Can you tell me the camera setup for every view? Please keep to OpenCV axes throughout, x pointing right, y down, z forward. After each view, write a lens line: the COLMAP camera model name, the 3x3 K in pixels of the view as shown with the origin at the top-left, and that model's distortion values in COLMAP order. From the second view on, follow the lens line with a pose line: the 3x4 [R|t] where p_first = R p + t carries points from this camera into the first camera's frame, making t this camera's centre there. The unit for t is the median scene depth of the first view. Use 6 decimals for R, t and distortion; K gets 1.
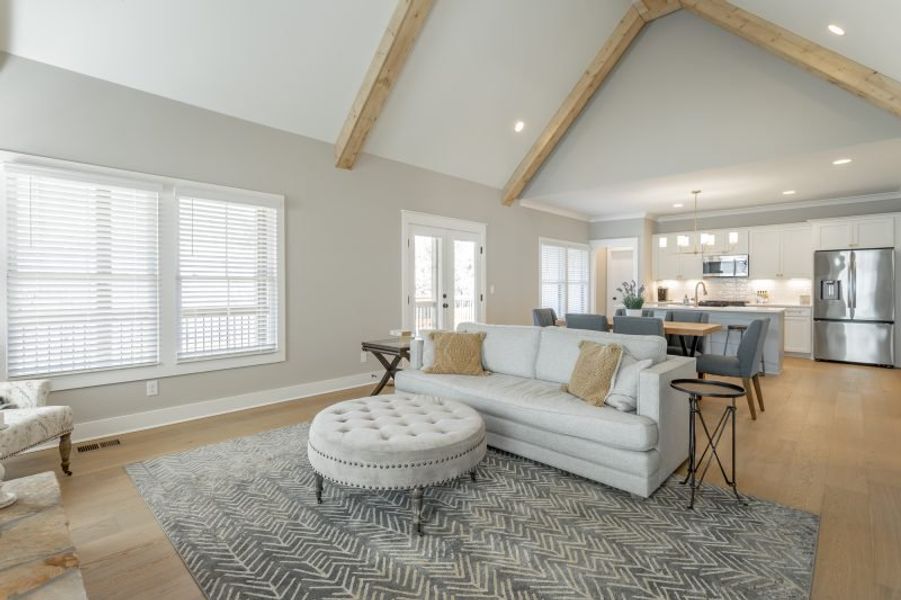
lens RADIAL K [[425.3, 0, 452.1], [0, 425.3, 293.6], [0, 0, 1]] dist [0.002139, -0.002550]
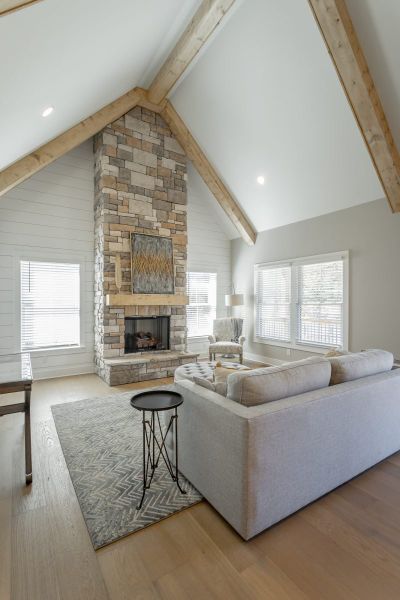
lens RADIAL K [[283.2, 0, 191.4], [0, 283.2, 303.1], [0, 0, 1]] dist [0.002139, -0.002550]
pose [[-0.242297, 0.003179, -0.970197, 0.465148], [-0.016826, 0.999830, 0.007479, -0.023632], [0.970056, 0.018136, -0.242203, 0.442569]]
